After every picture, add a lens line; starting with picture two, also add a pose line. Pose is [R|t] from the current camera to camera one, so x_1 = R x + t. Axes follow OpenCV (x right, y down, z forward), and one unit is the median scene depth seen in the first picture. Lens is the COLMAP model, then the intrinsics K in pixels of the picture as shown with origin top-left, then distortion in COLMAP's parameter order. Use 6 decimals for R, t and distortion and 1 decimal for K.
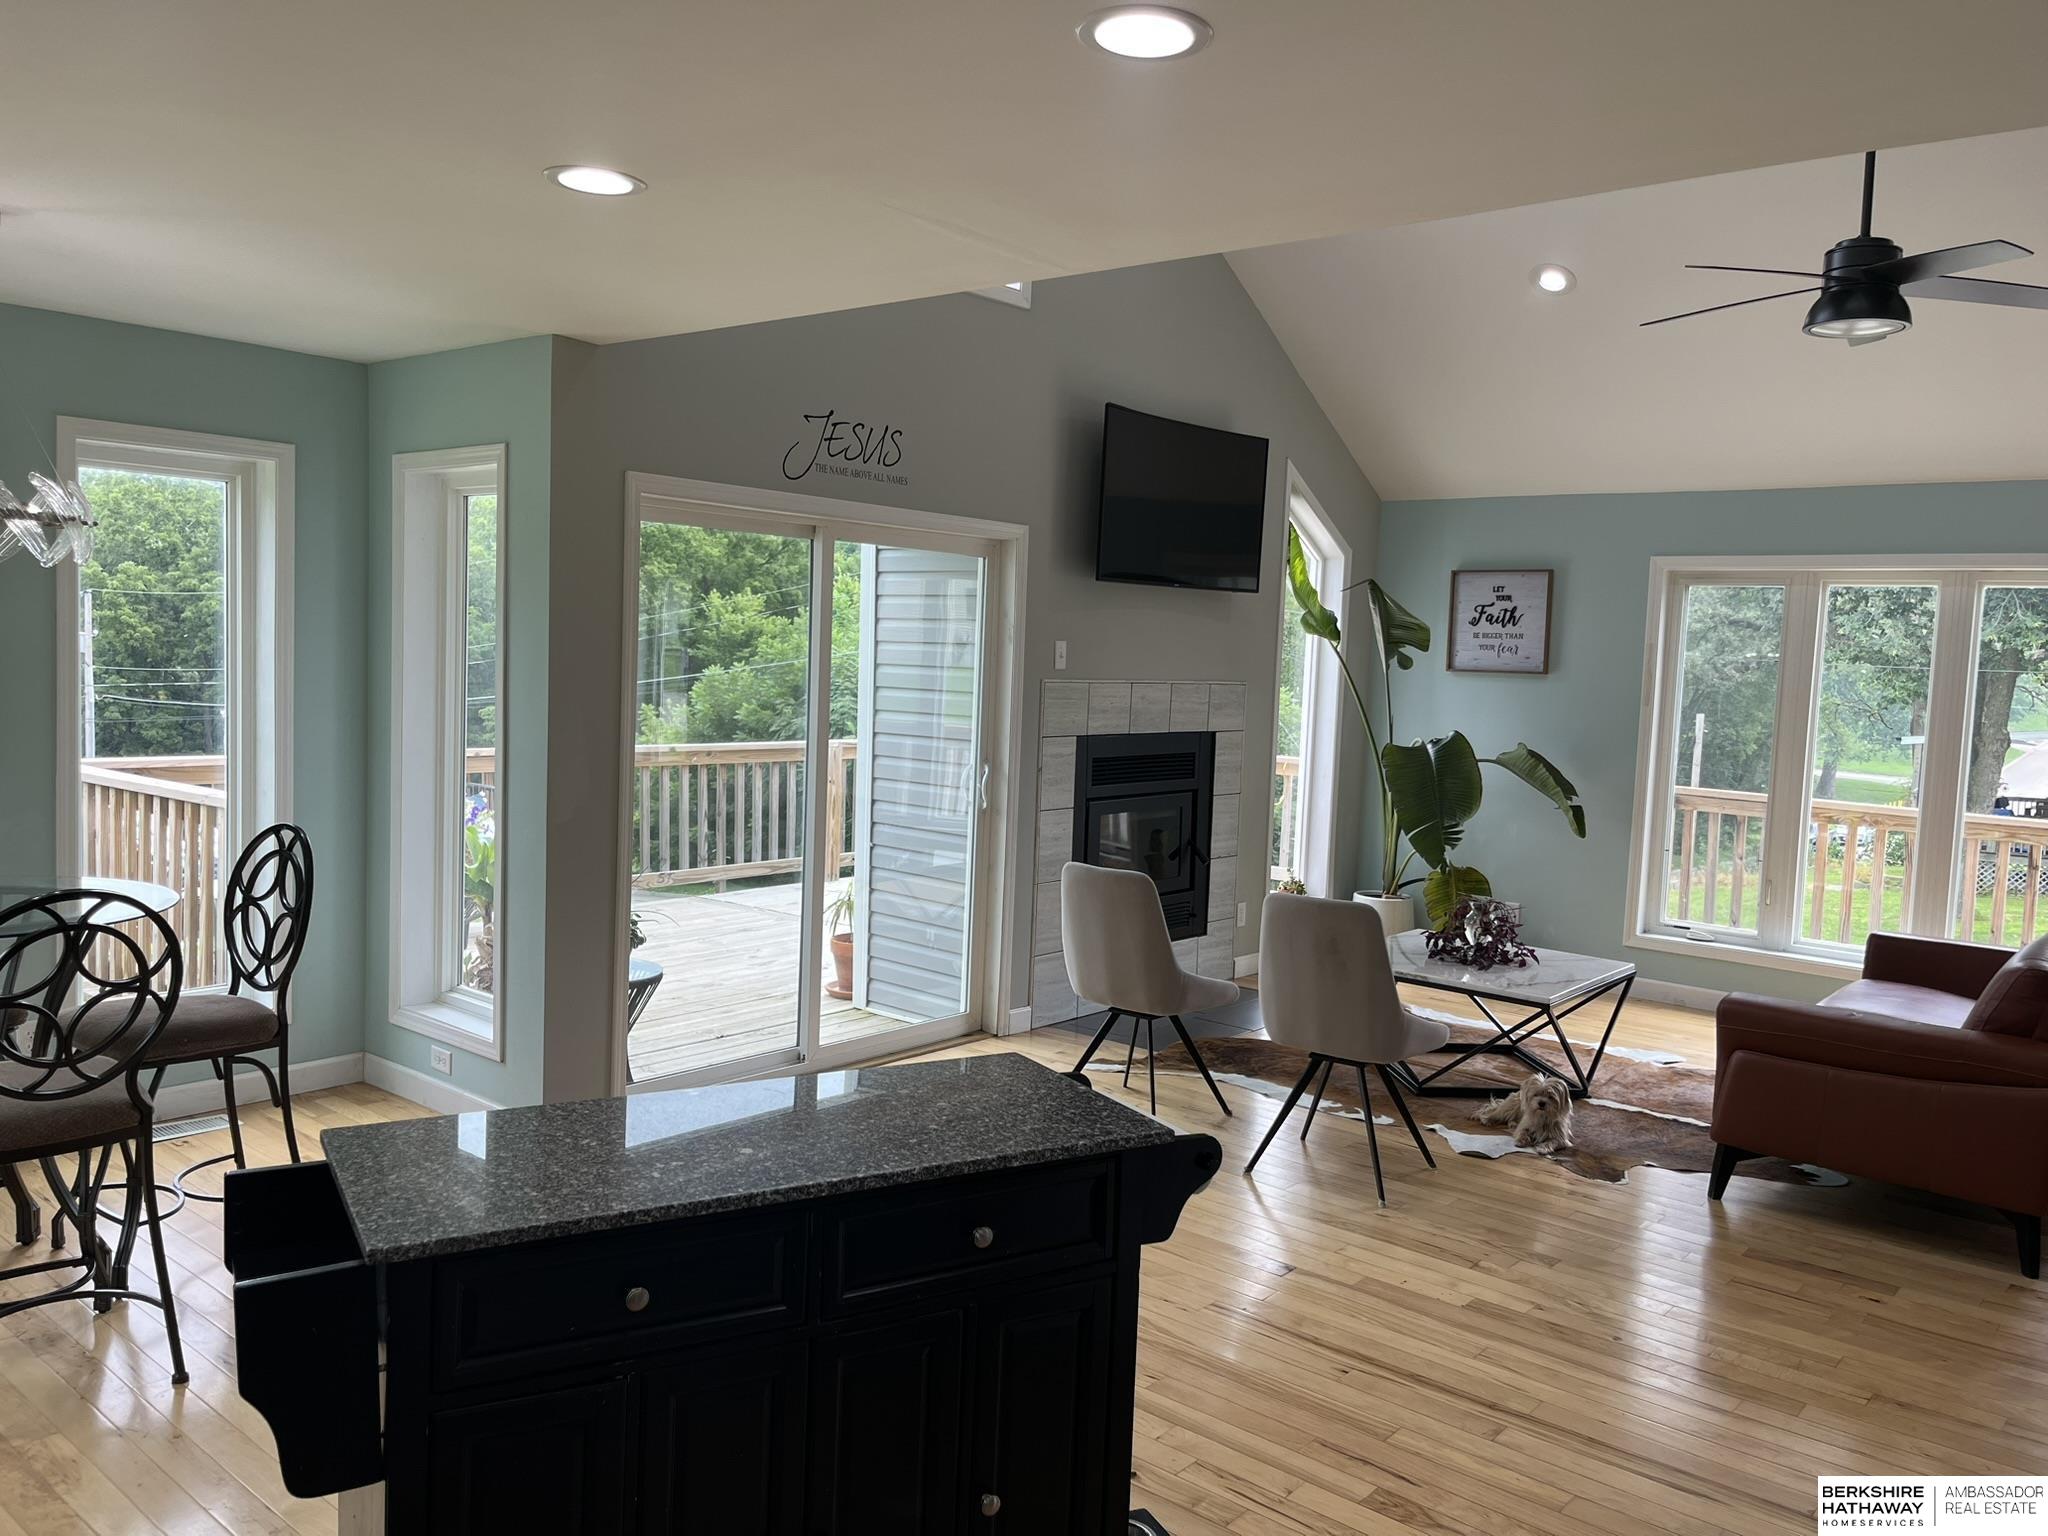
lens RADIAL K [[1552.6, 0, 1026.6], [0, 1552.6, 764.8], [0, 0, 1]] dist [0.057900, -0.075018]
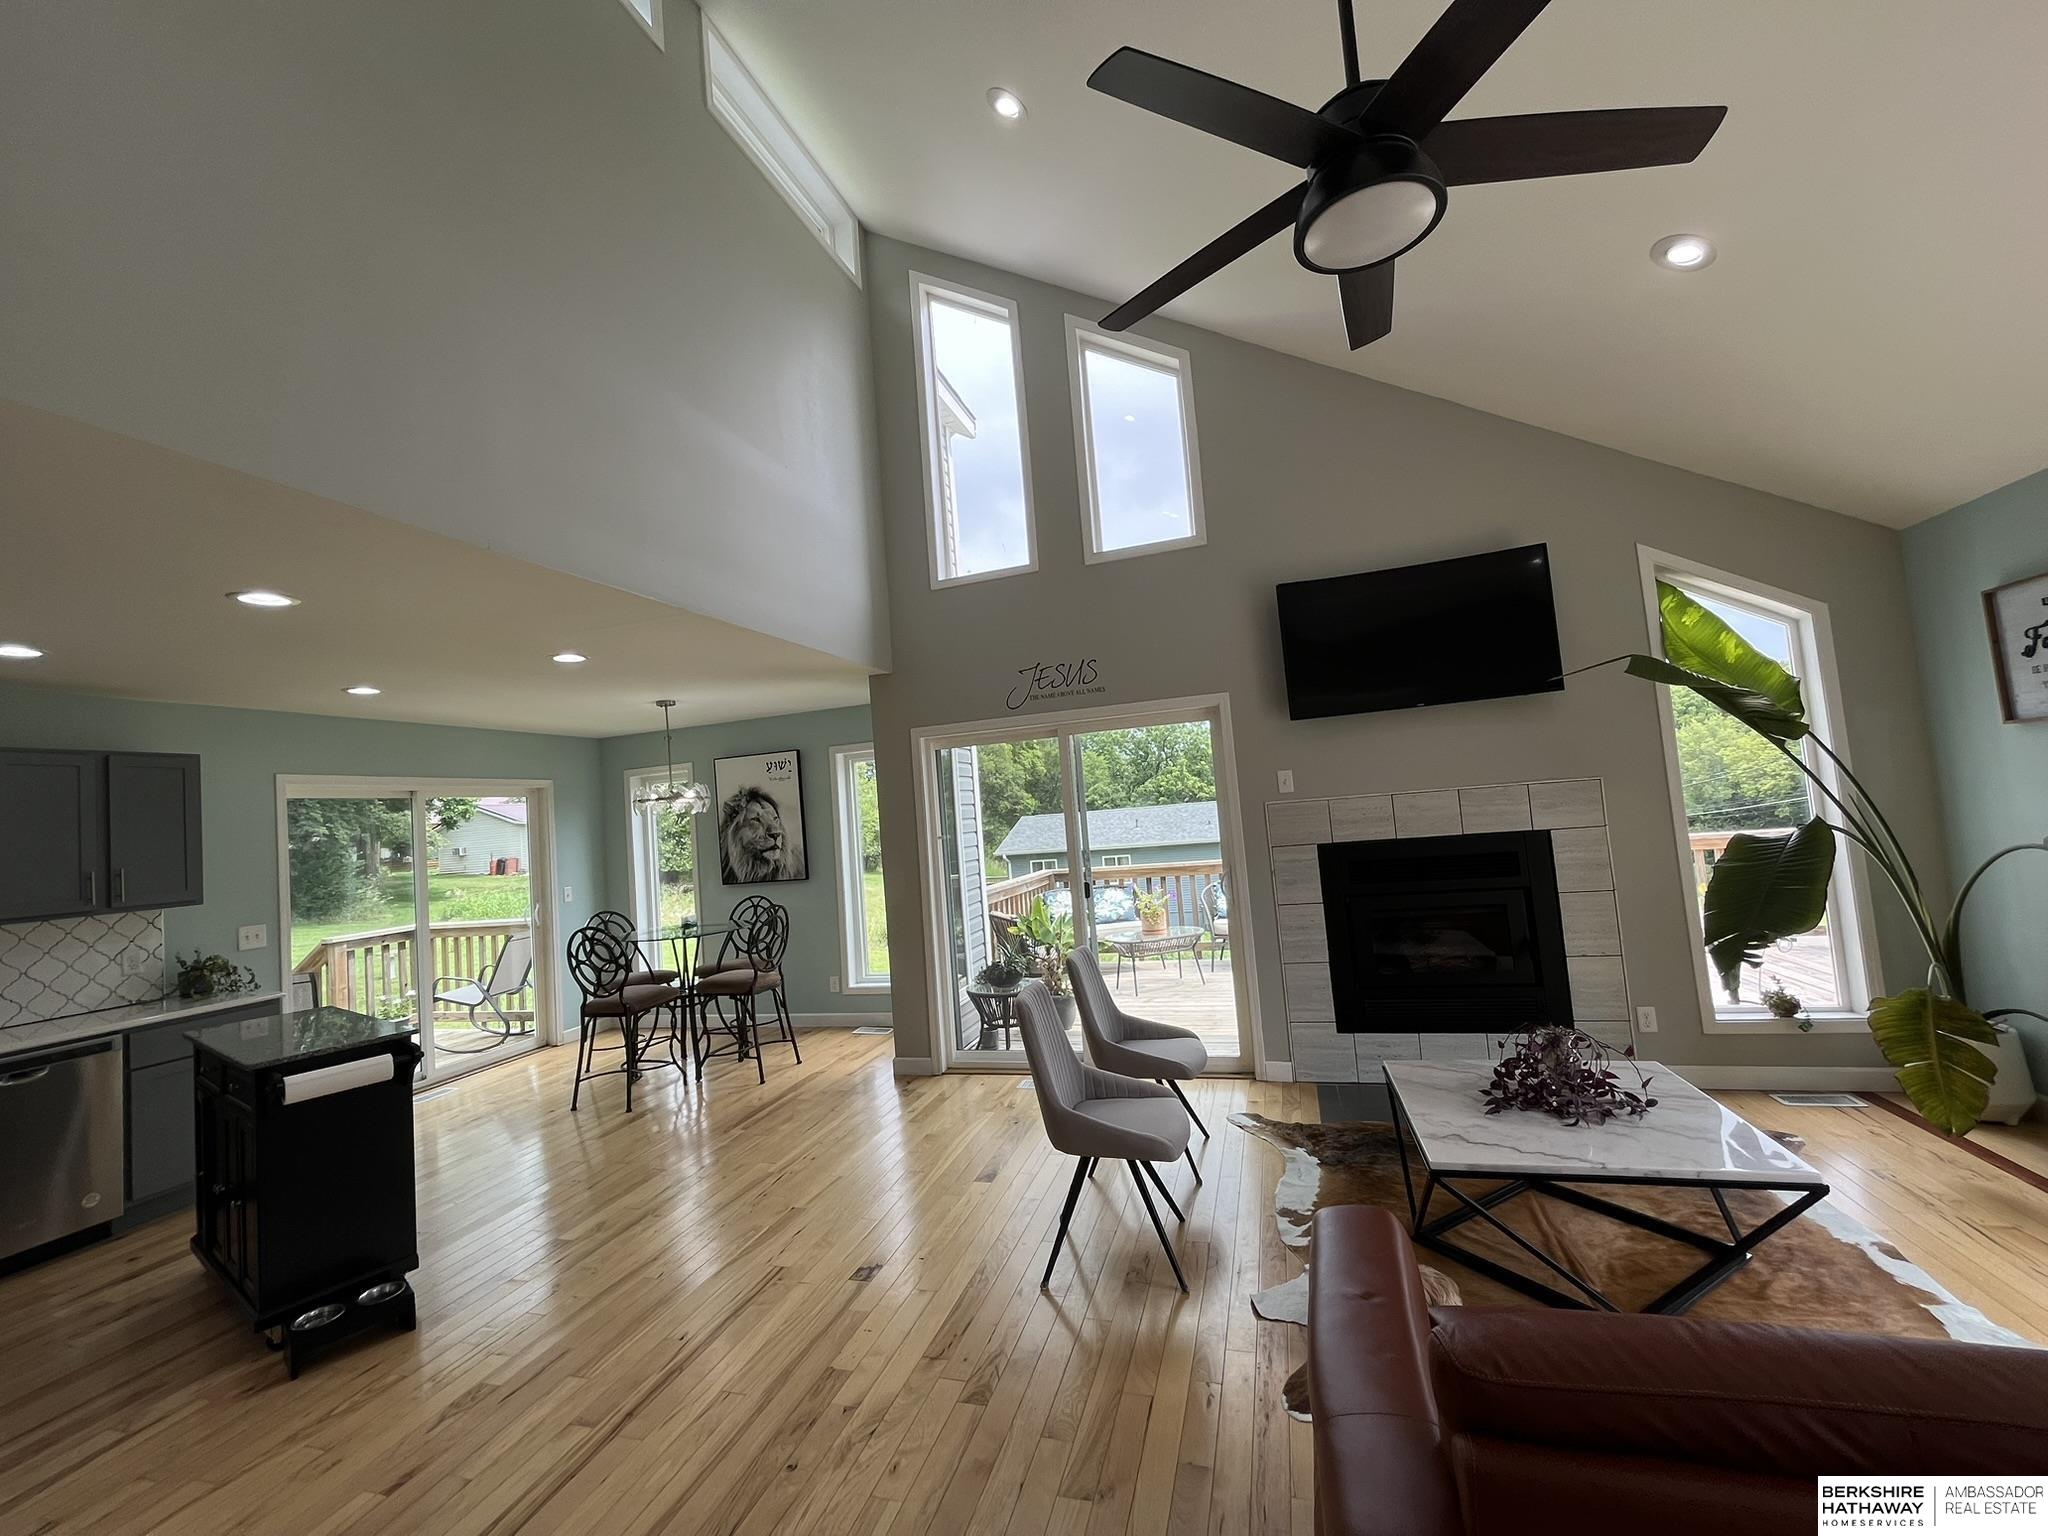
lens RADIAL K [[825.8, 0, 1020.3], [0, 825.8, 760.3], [0, 0, 1]] dist [-0.002341, 0.000867]
pose [[0.385784, -0.132365, -0.913045, 0.592053], [0.022690, 0.990716, -0.134038, -0.002224], [0.922310, 0.030993, 0.385205, 0.563110]]
